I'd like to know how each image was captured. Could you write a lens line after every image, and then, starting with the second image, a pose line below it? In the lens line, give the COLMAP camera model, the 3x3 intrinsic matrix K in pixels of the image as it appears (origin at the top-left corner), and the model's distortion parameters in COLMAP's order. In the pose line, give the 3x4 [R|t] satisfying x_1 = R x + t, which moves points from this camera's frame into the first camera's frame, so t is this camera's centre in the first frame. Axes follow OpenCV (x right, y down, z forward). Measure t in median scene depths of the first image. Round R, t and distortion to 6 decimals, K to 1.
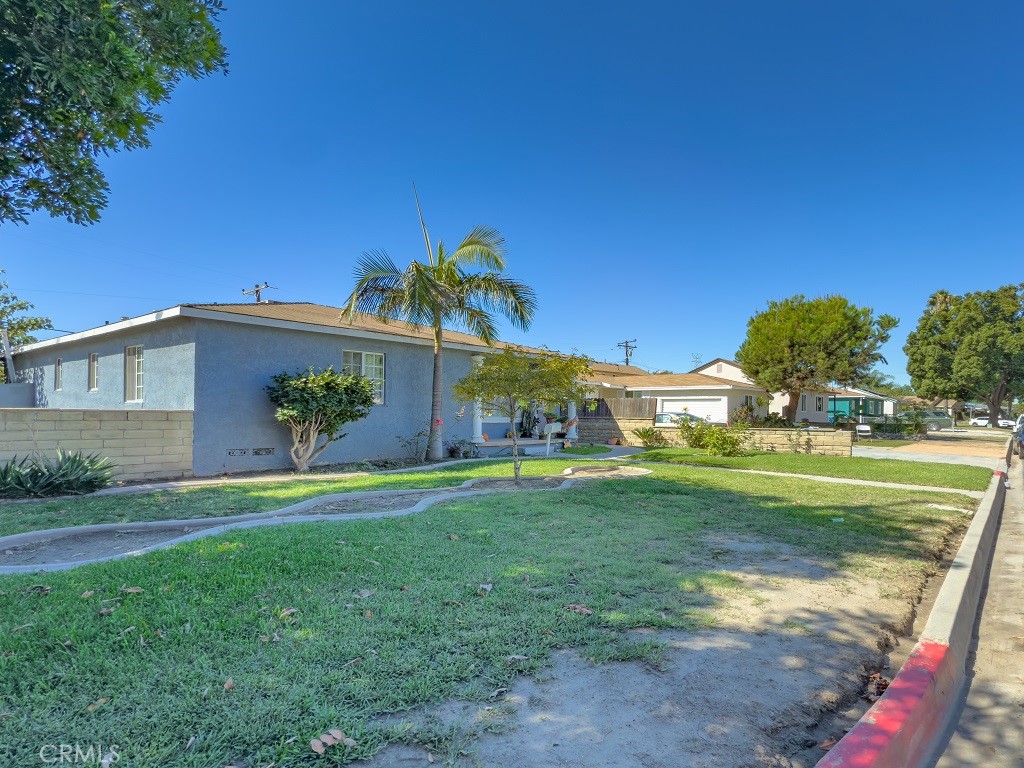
lens RADIAL K [[421.1, 0, 510.6], [0, 421.1, 384.3], [0, 0, 1]] dist [0.001541, -0.001294]
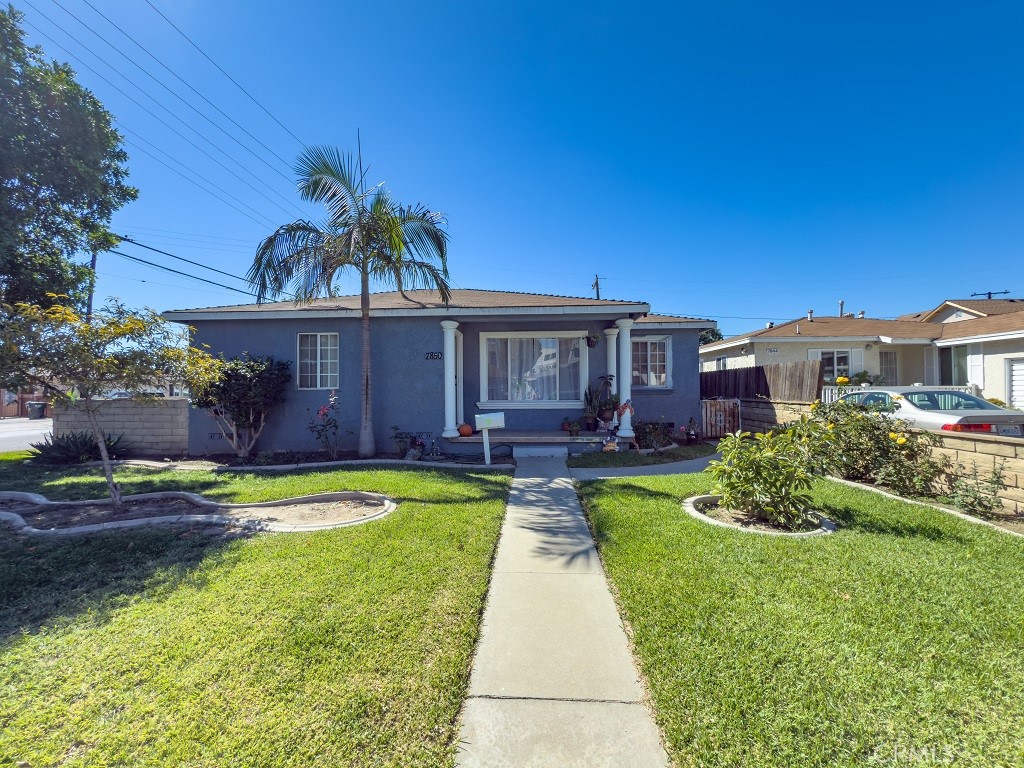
lens RADIAL K [[421.1, 0, 516.7], [0, 421.1, 384.5], [0, 0, 1]] dist [0.001541, -0.001294]
pose [[0.735373, -0.029109, -0.677037, 0.452342], [0.062781, 0.997707, 0.025294, 0.029554], [0.674748, -0.061106, 0.735515, 0.462695]]
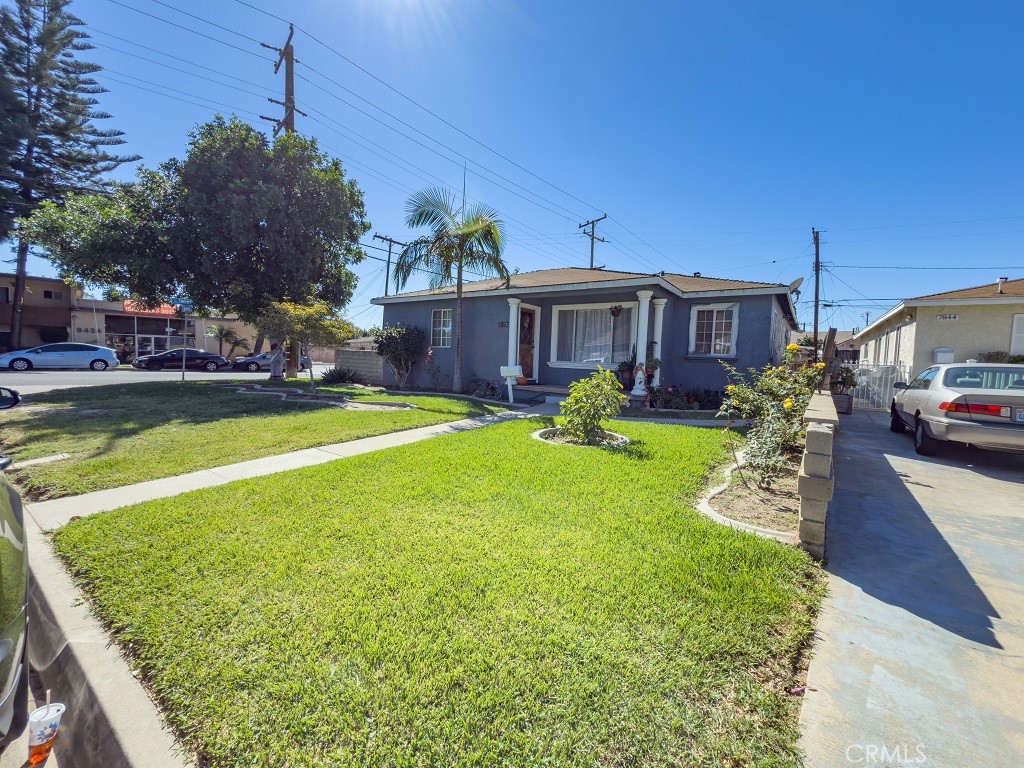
lens RADIAL K [[421.1, 0, 508.1], [0, 421.1, 382.0], [0, 0, 1]] dist [0.001541, -0.001294]
pose [[0.259540, 0.050846, -0.964393, 0.784046], [0.031500, 0.997636, 0.061076, 0.061124], [0.965218, -0.046230, 0.257325, 0.635310]]
